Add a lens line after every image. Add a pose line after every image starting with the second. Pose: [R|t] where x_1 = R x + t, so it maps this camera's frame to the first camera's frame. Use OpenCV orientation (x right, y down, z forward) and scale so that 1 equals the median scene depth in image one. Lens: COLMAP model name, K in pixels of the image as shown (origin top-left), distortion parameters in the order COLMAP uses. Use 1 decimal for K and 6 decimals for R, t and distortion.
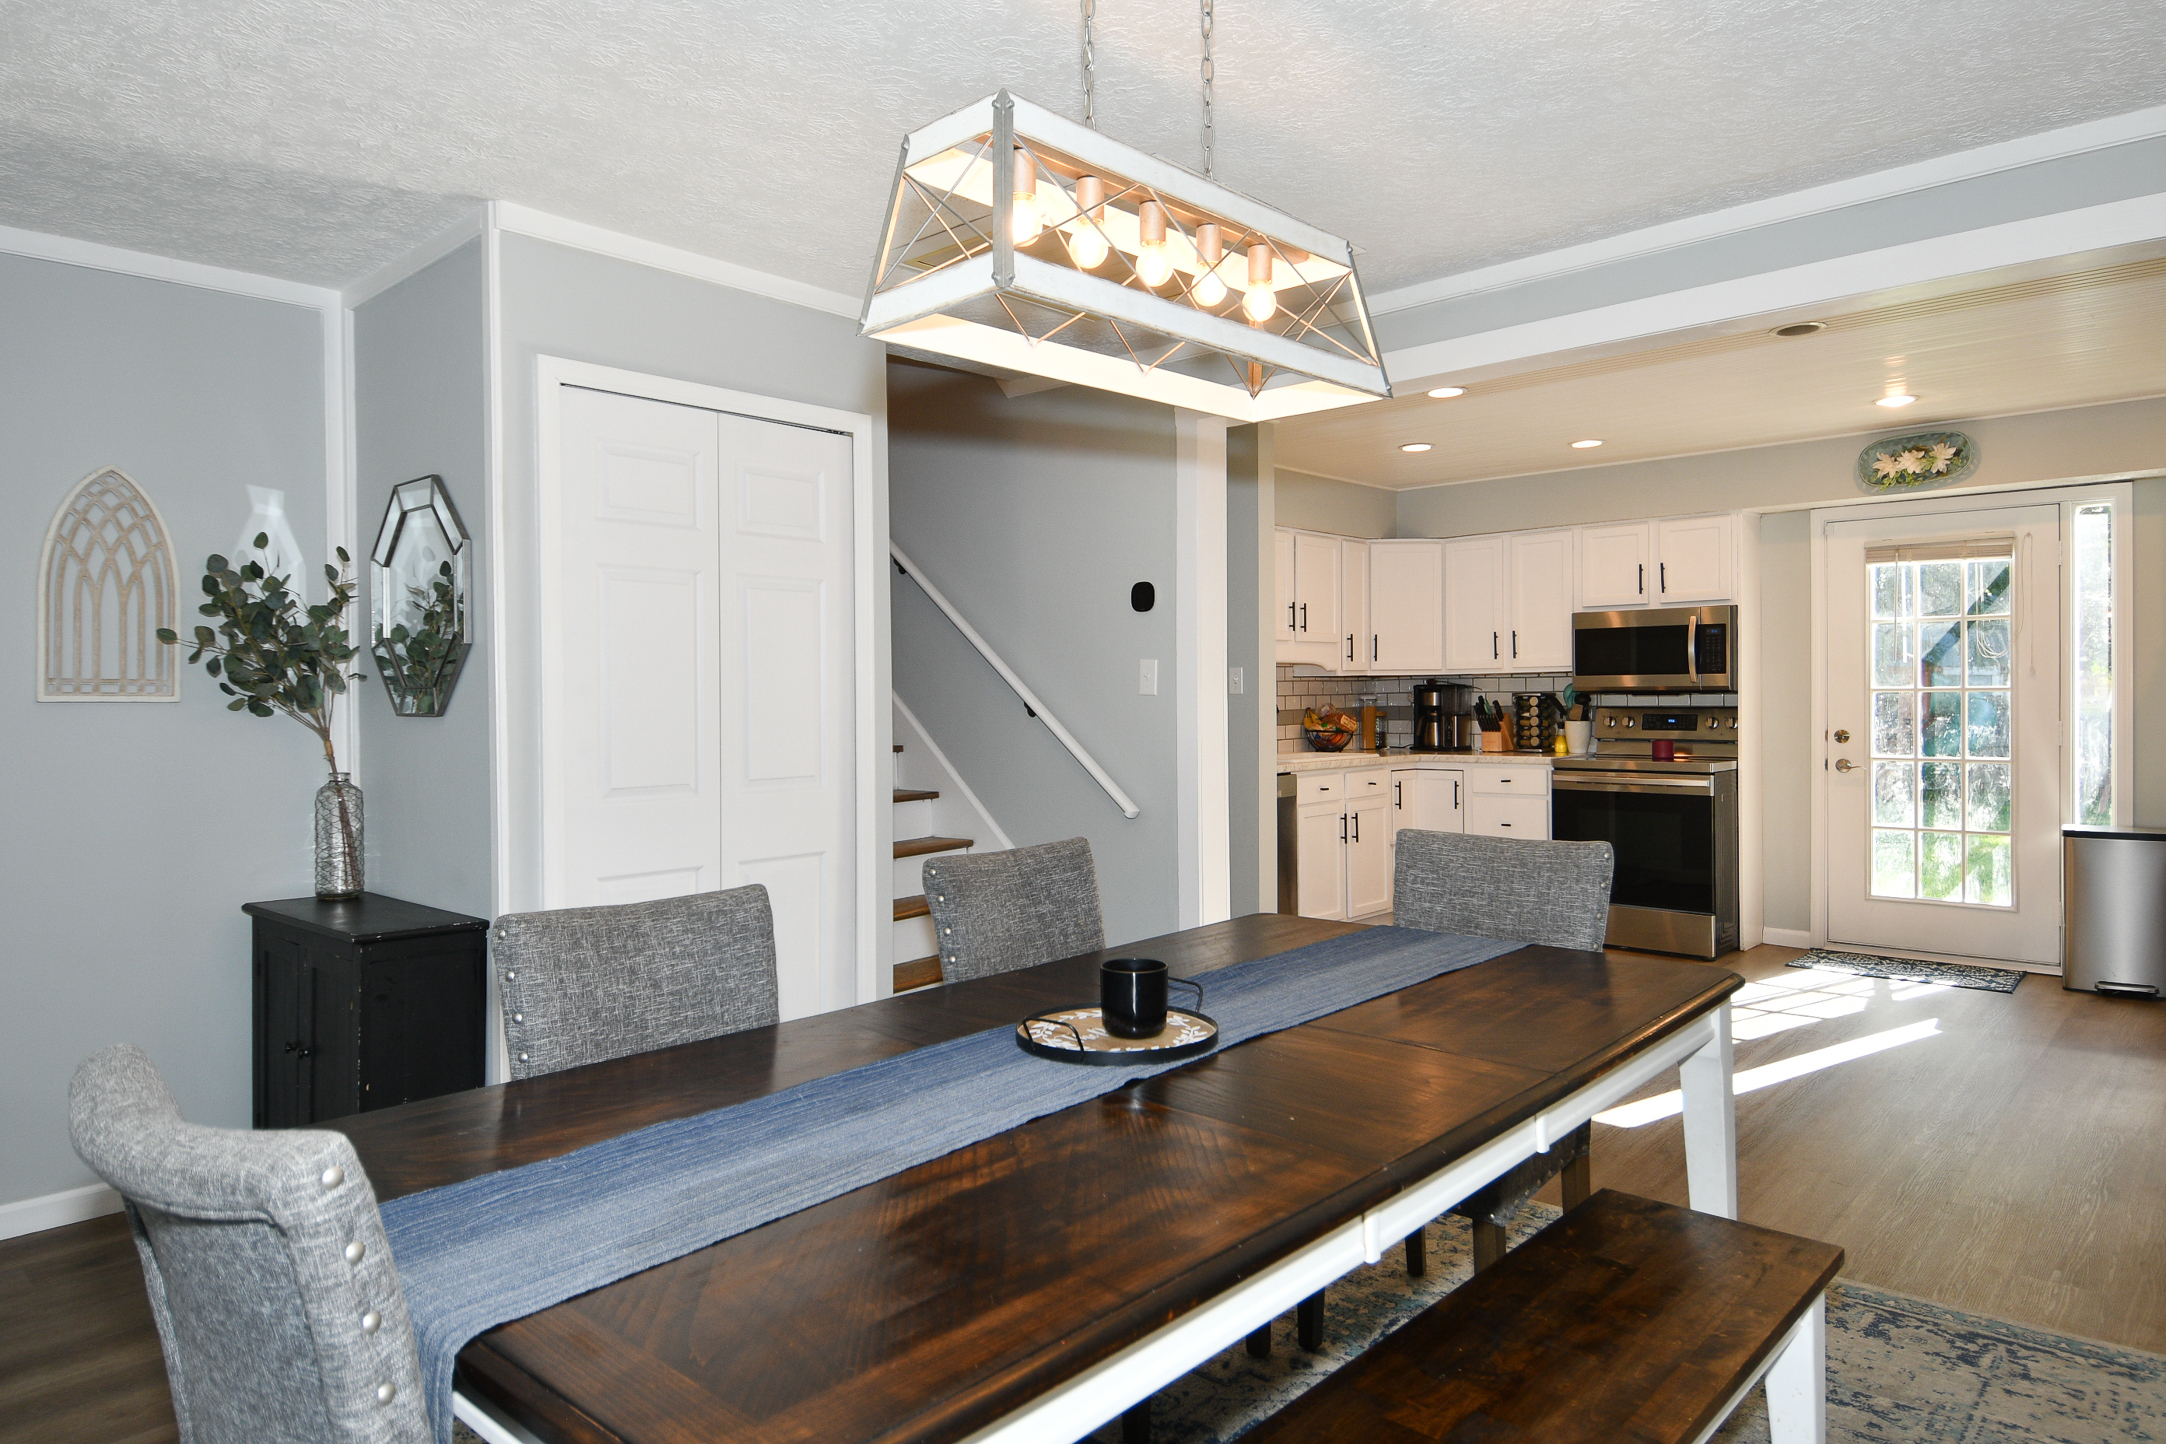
lens RADIAL K [[1332.7, 0, 1071.3], [0, 1332.7, 706.8], [0, 0, 1]] dist [0.013574, 0.000017]
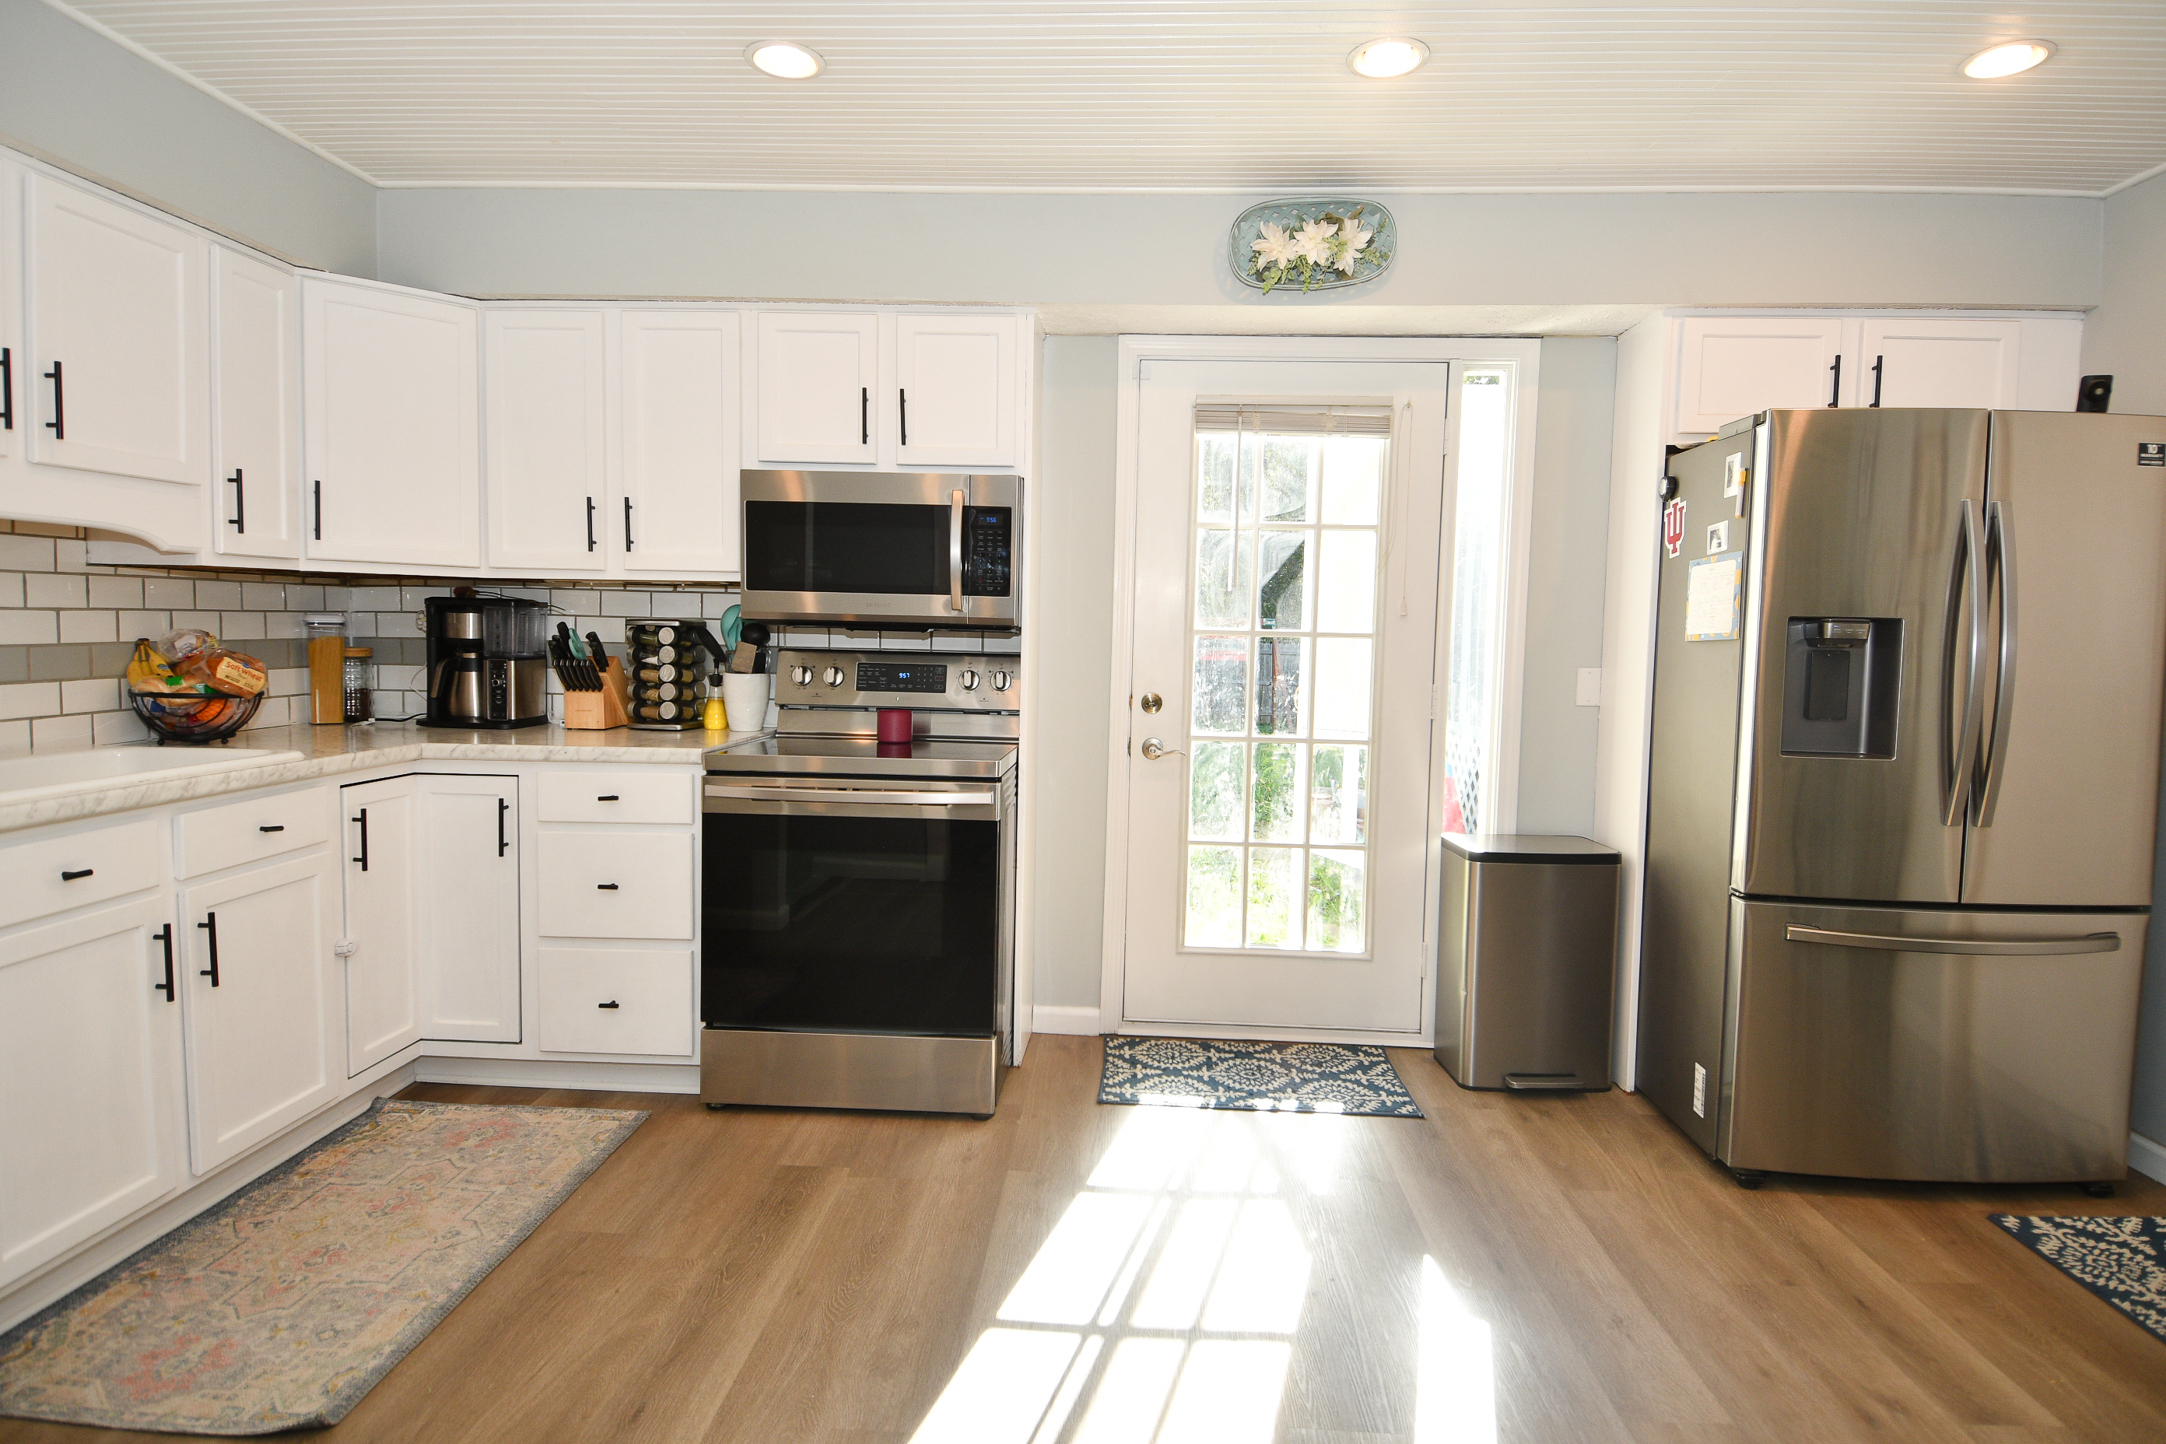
lens RADIAL K [[1129.1, 0, 1083.3], [0, 1129.1, 702.2], [0, 0, 1]] dist [0.033866, -0.039519]
pose [[0.773809, -0.015667, 0.633225, 0.192627], [-0.023328, 0.998311, 0.053207, -0.005724], [-0.632989, -0.055943, 0.772137, 0.556217]]
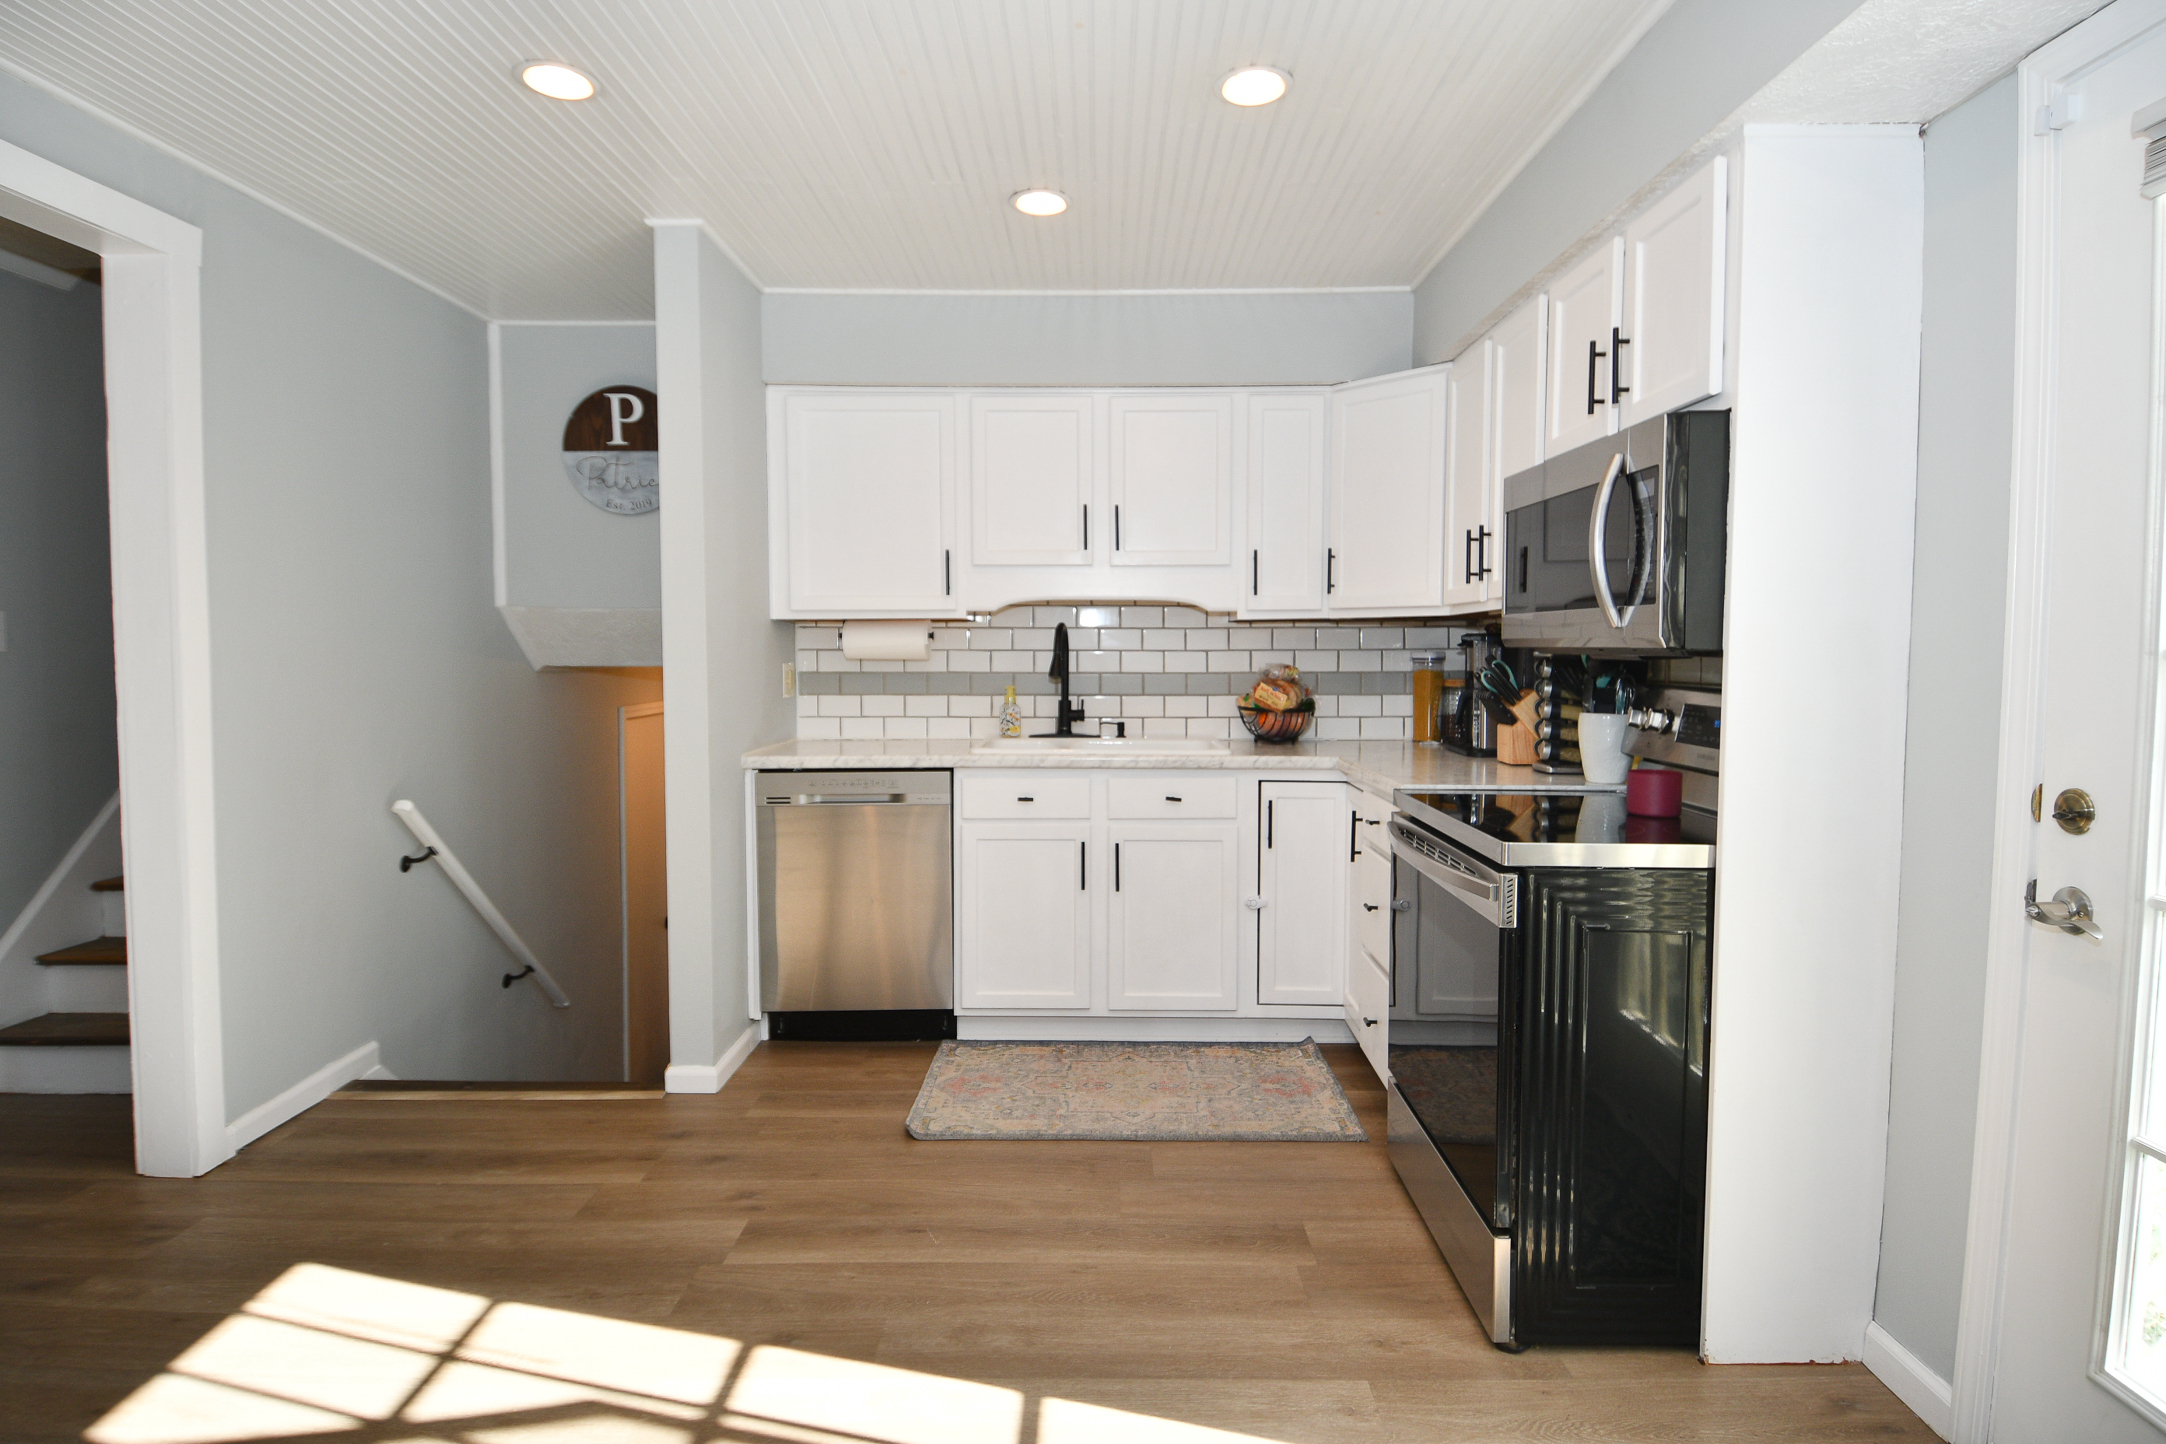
lens RADIAL K [[1129.1, 0, 1117.7], [0, 1129.1, 708.6], [0, 0, 1]] dist [0.033866, -0.039519]
pose [[0.672102, 0.049987, -0.738769, 0.567079], [-0.012767, 0.998353, 0.055936, -0.010814], [0.740348, -0.028163, 0.671633, 0.623654]]
